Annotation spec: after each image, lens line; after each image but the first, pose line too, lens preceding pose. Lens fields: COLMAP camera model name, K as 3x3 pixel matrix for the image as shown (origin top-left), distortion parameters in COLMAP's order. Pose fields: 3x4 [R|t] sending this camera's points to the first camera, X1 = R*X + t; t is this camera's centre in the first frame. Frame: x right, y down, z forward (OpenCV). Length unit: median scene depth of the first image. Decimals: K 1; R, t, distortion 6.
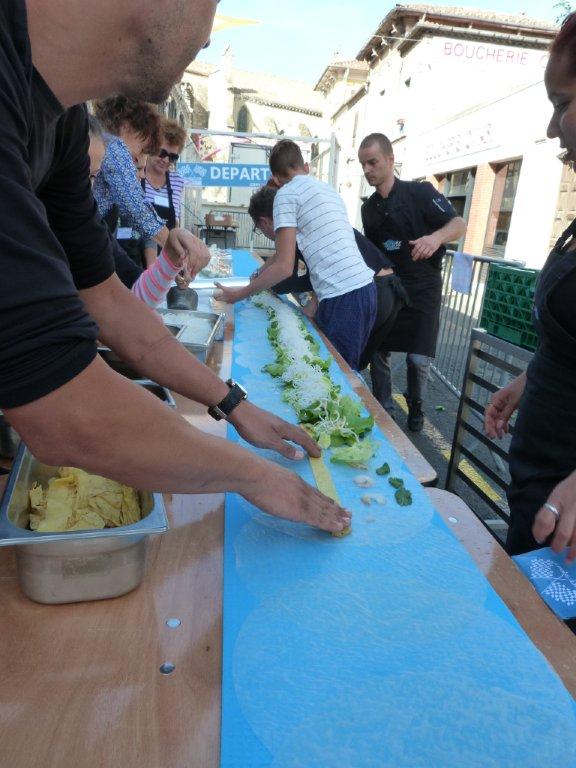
lens RADIAL K [[569.2, 0, 286.3], [0, 569.2, 384.5], [0, 0, 1]] dist [-0.000677, -0.000590]
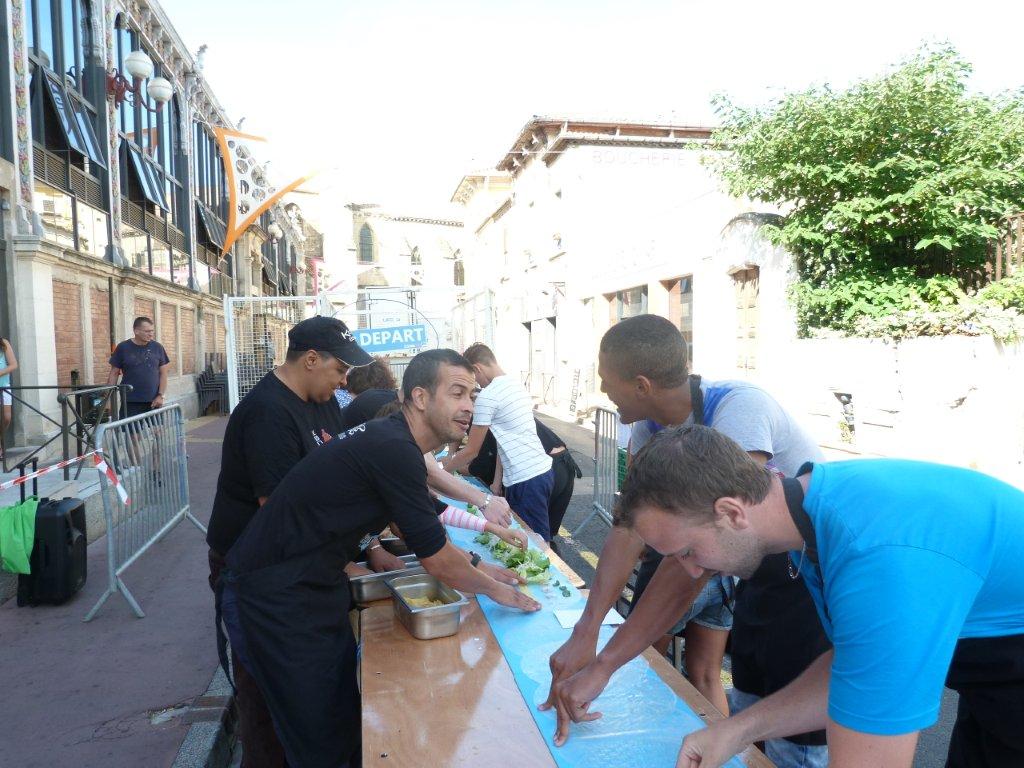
lens RADIAL K [[759.0, 0, 510.9], [0, 759.0, 381.7], [0, 0, 1]] dist [-0.000677, -0.000590]
pose [[0.988865, -0.112159, 0.097811, -0.009757], [0.131847, 0.965091, -0.226309, 0.003564], [-0.069014, 0.236685, 0.969132, -0.103929]]
